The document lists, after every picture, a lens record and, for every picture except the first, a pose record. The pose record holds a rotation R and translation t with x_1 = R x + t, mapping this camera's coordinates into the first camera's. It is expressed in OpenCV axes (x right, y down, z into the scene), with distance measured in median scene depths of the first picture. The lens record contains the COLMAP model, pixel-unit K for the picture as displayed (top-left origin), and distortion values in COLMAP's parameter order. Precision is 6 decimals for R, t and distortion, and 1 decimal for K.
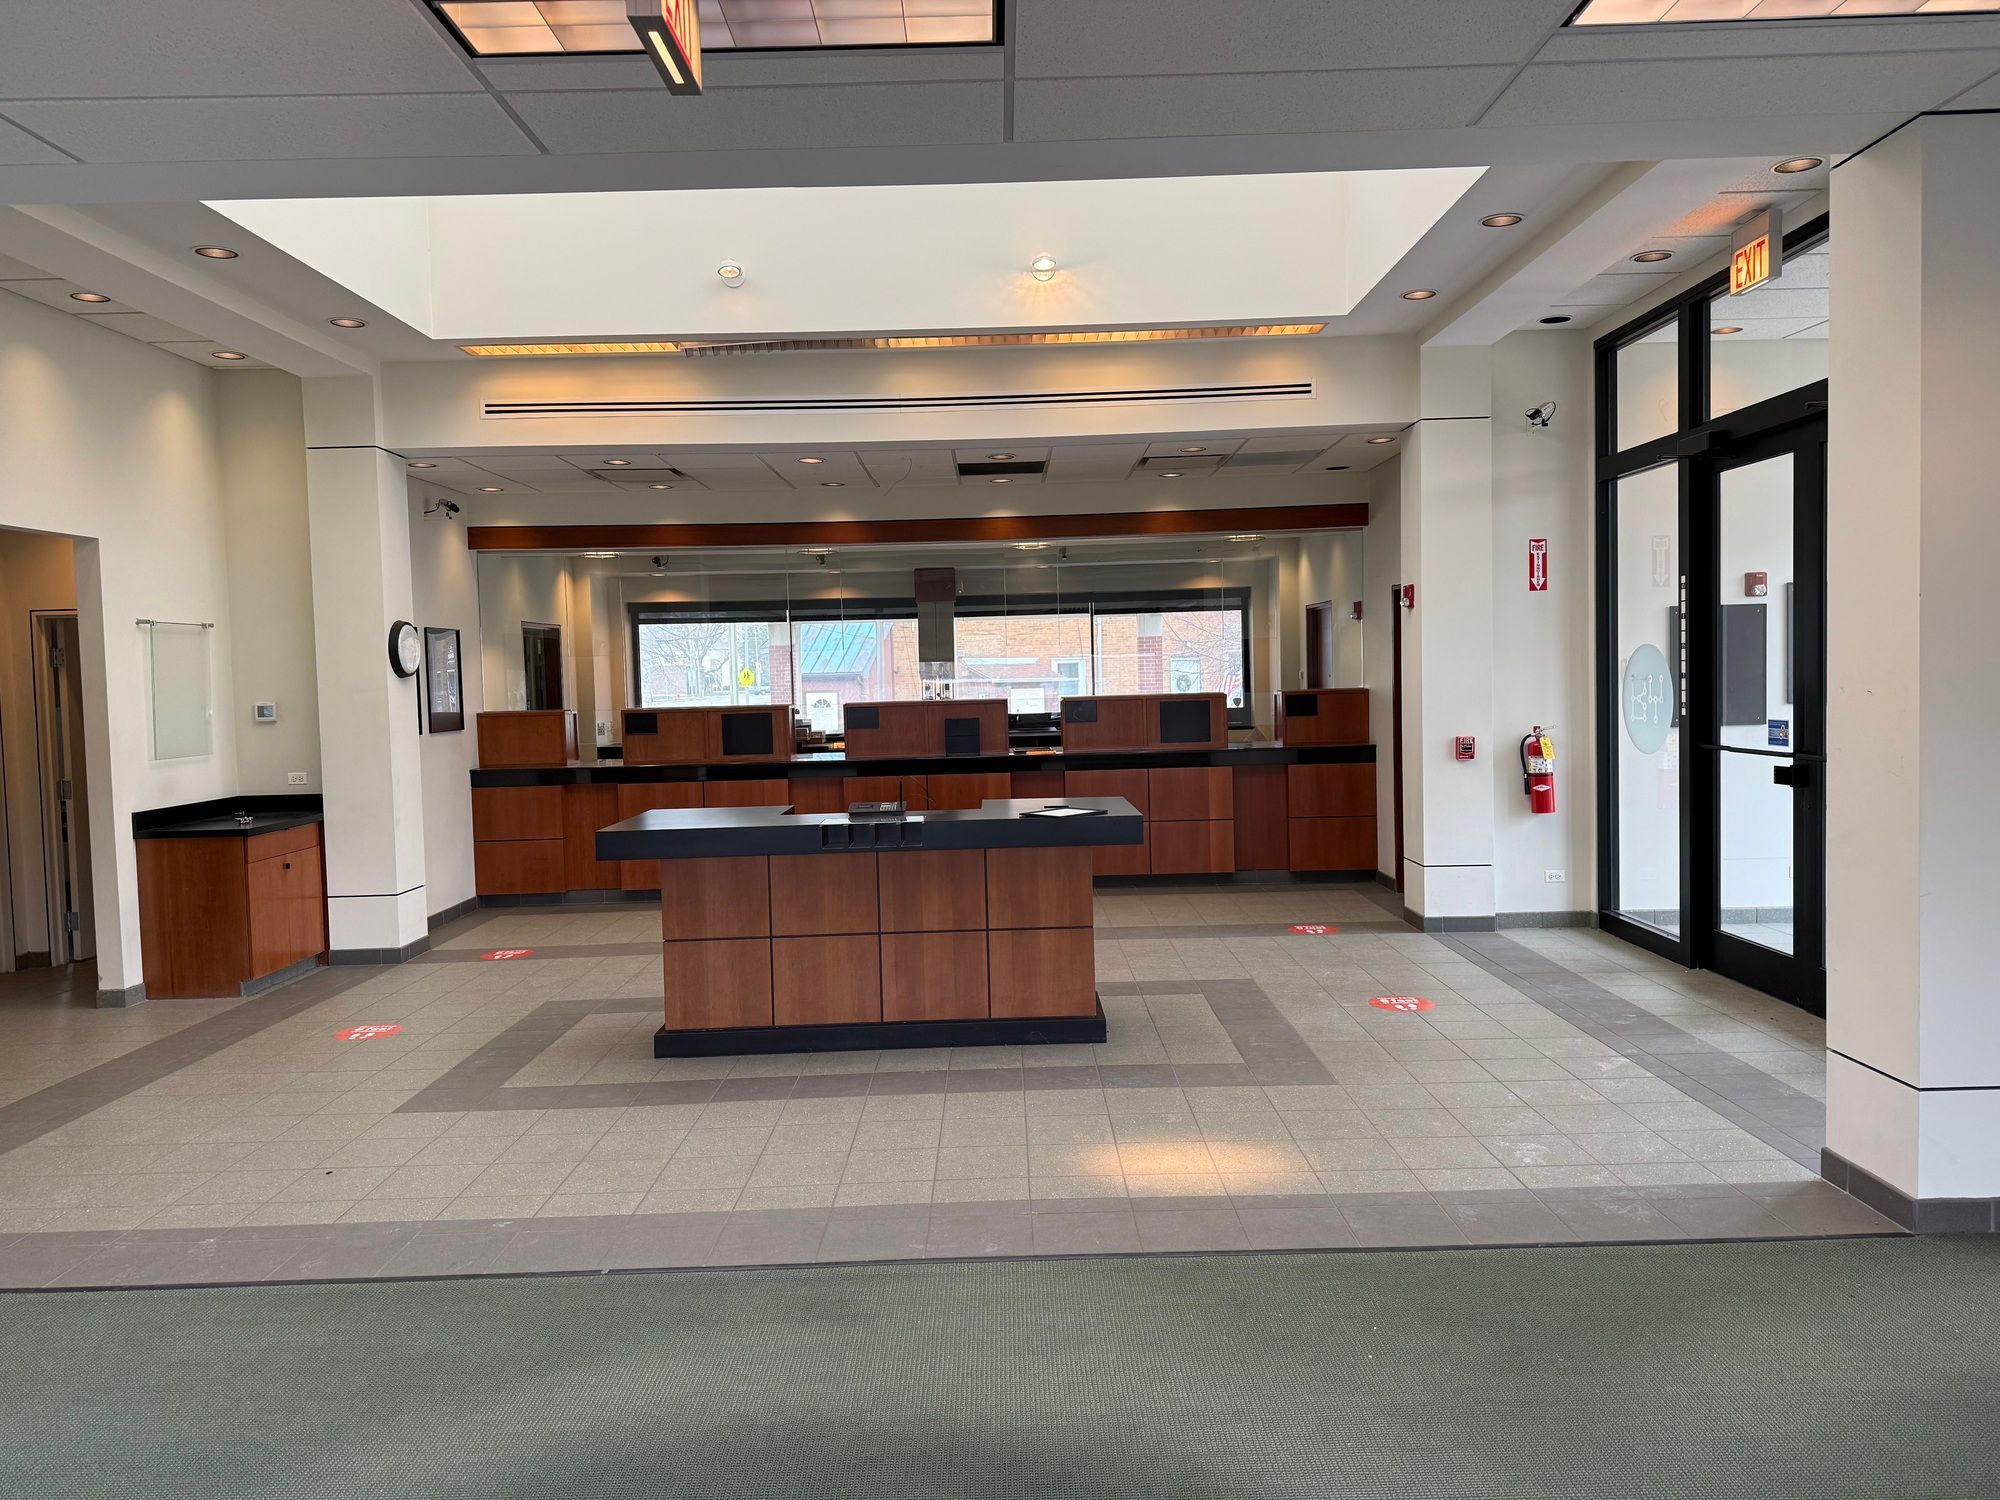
lens RADIAL K [[1386.5, 0, 1000.0], [0, 1386.5, 750.0], [0, 0, 1]] dist [0.149006, -0.222826]
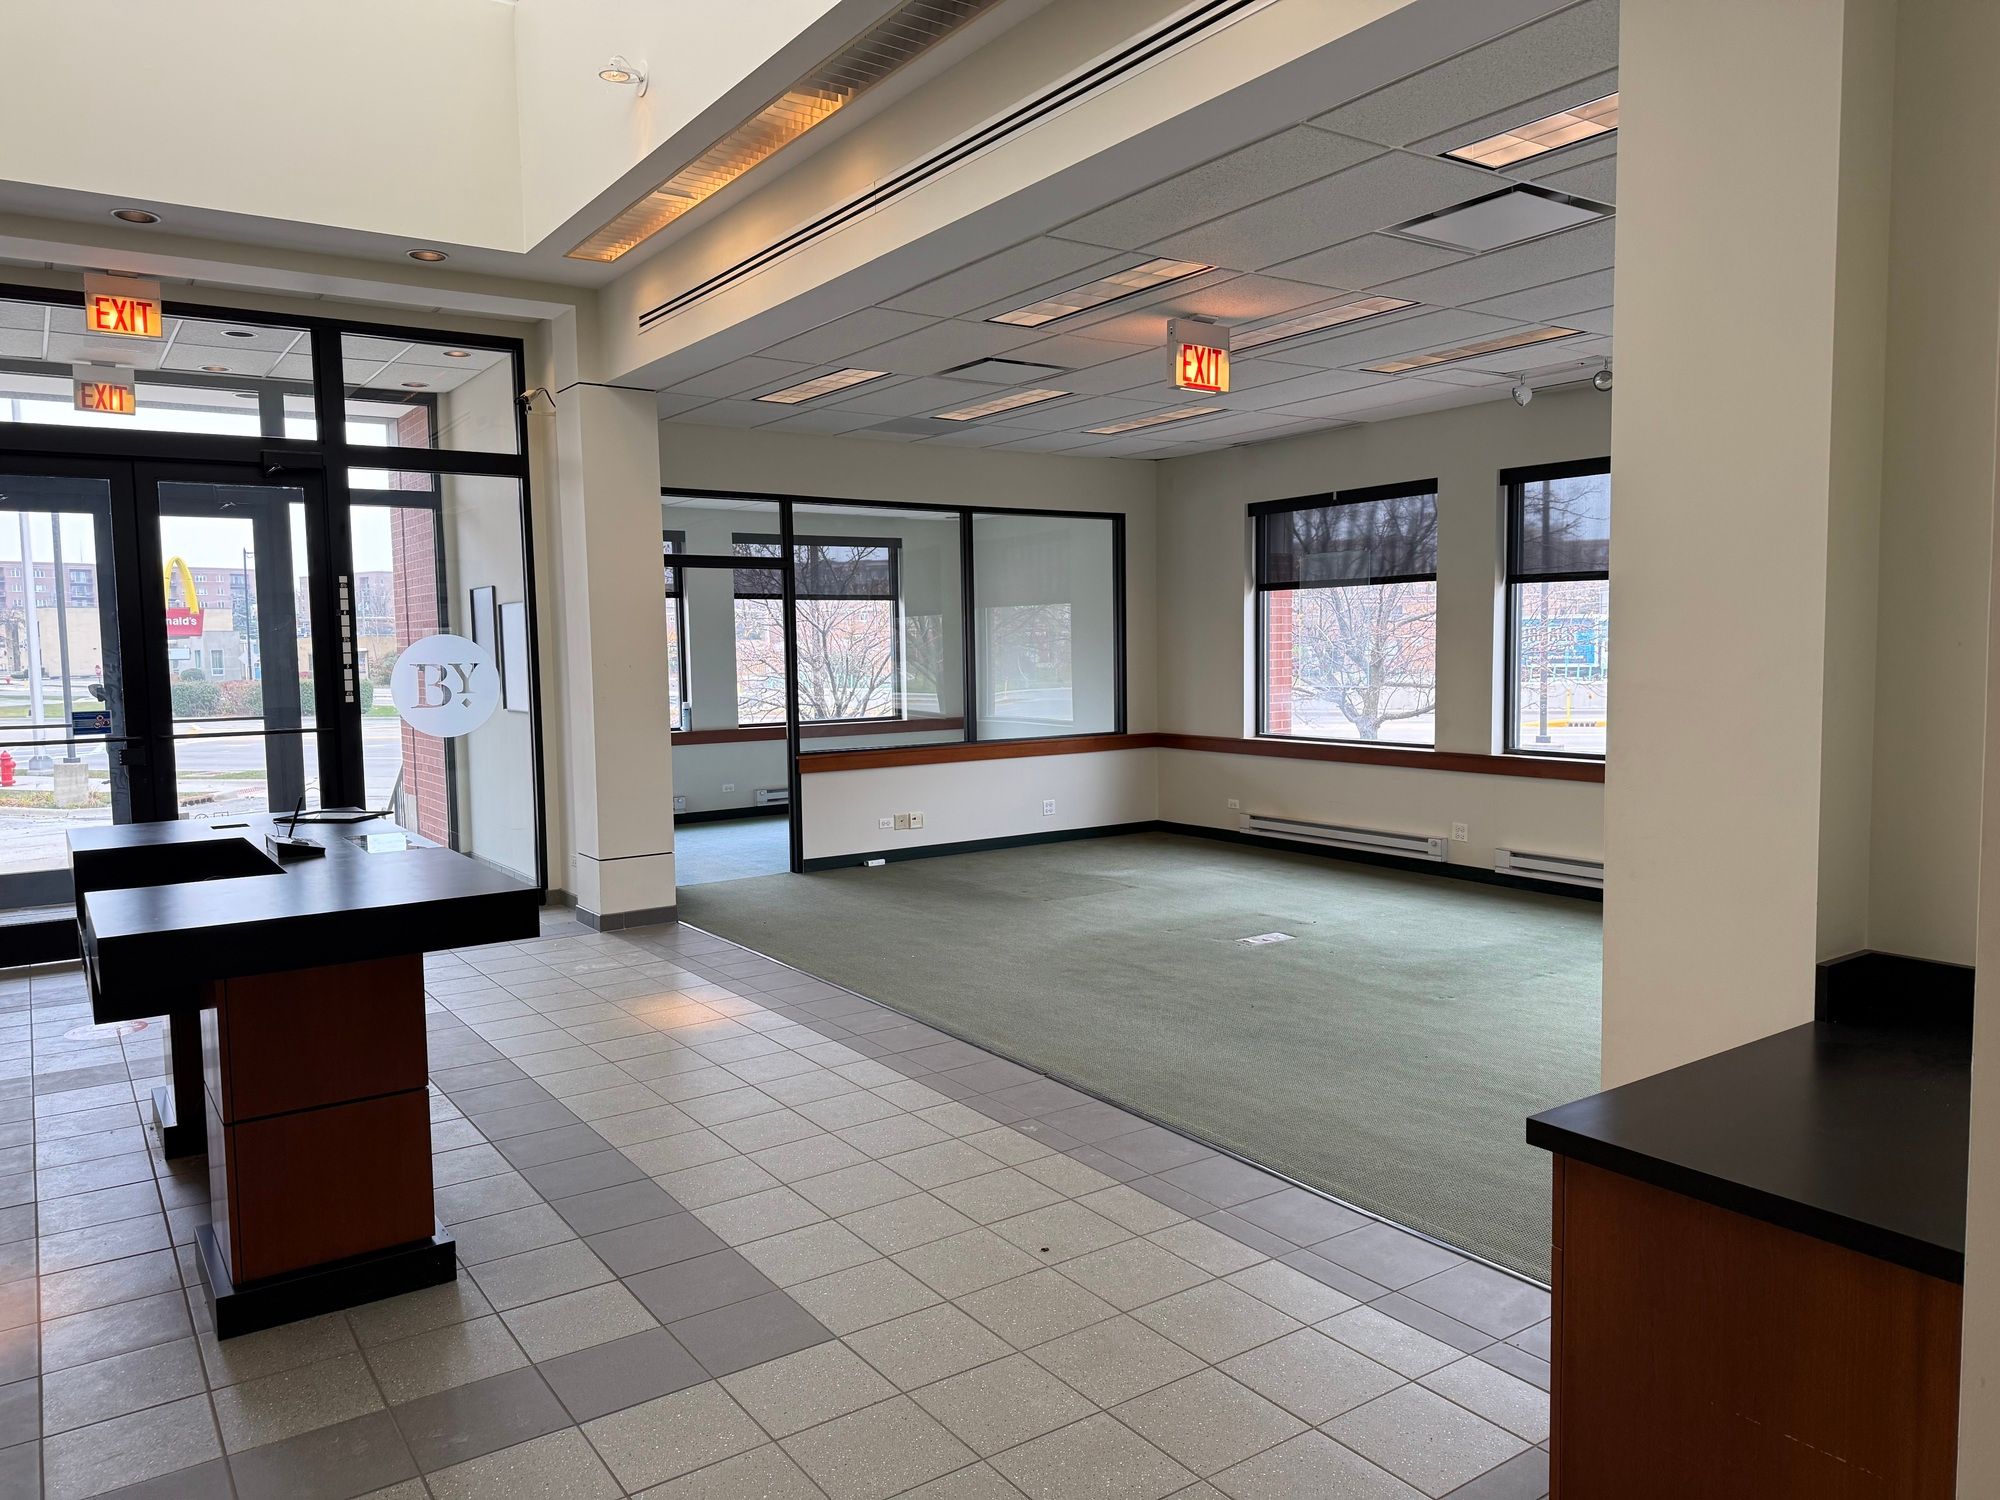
lens RADIAL K [[1386.5, 0, 1000.0], [0, 1386.5, 750.0], [0, 0, 1]] dist [0.149006, -0.222826]
pose [[-0.566483, -0.027716, 0.823607, -0.636654], [0.074746, 0.993587, 0.084846, -0.025720], [-0.820676, 0.109625, -0.560778, 0.833046]]
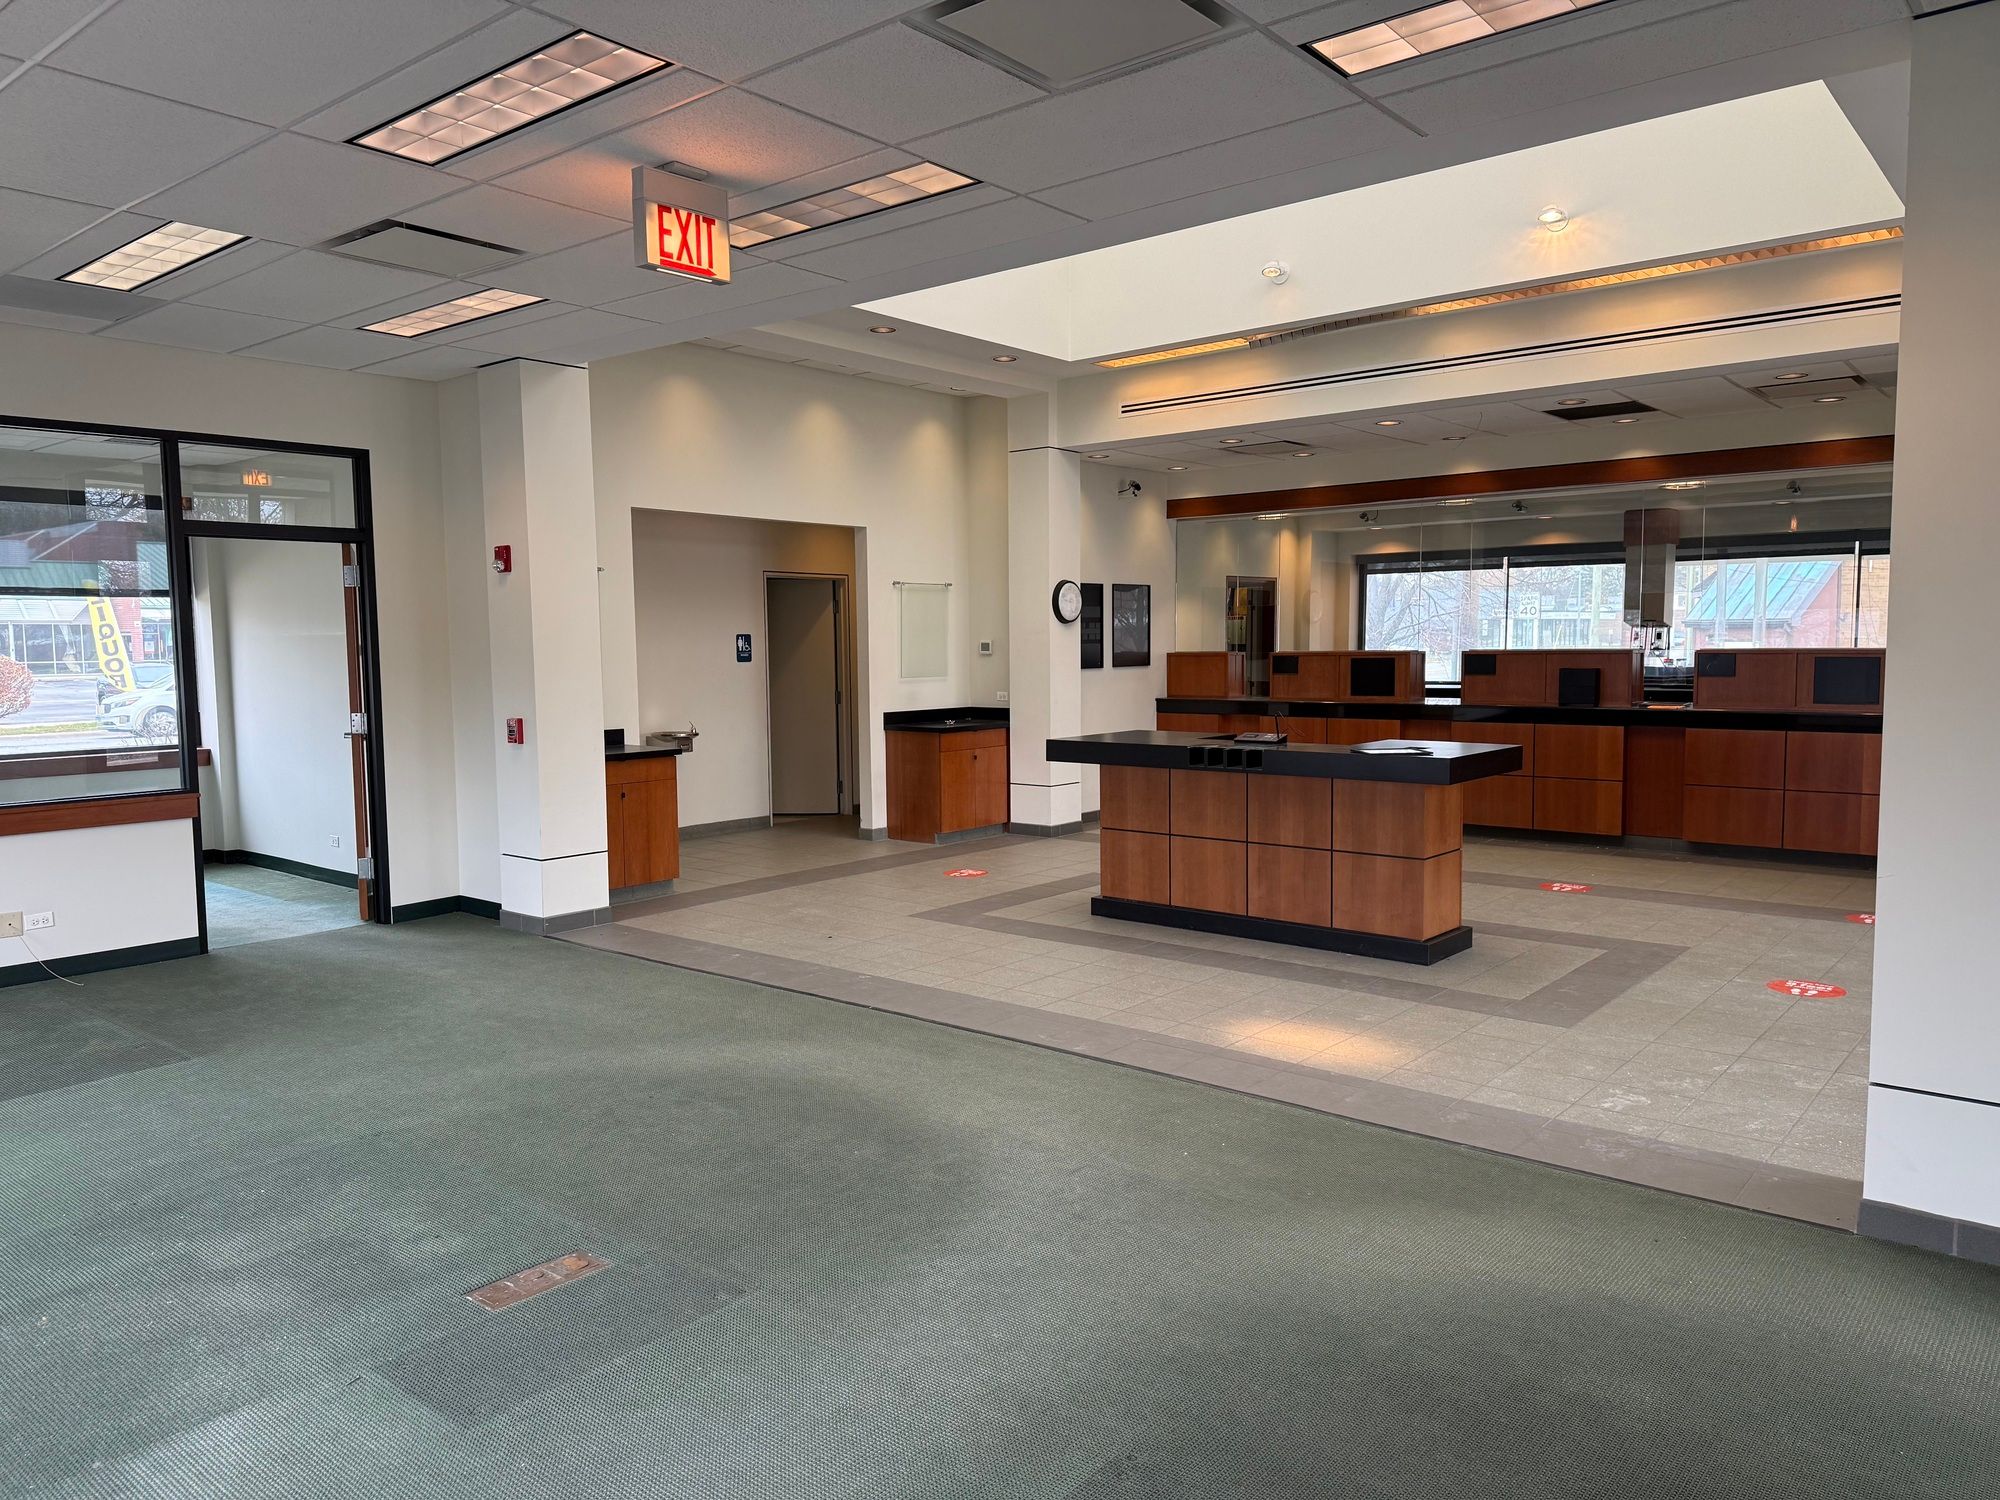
lens RADIAL K [[1391.8, 0, 1000.0], [0, 1391.8, 750.0], [0, 0, 1]] dist [0.173084, -0.231162]
pose [[0.770284, 0.071173, -0.633717, 0.374602], [-0.046415, 0.997374, 0.055599, -0.002756], [0.636009, -0.013413, 0.771565, -0.044070]]
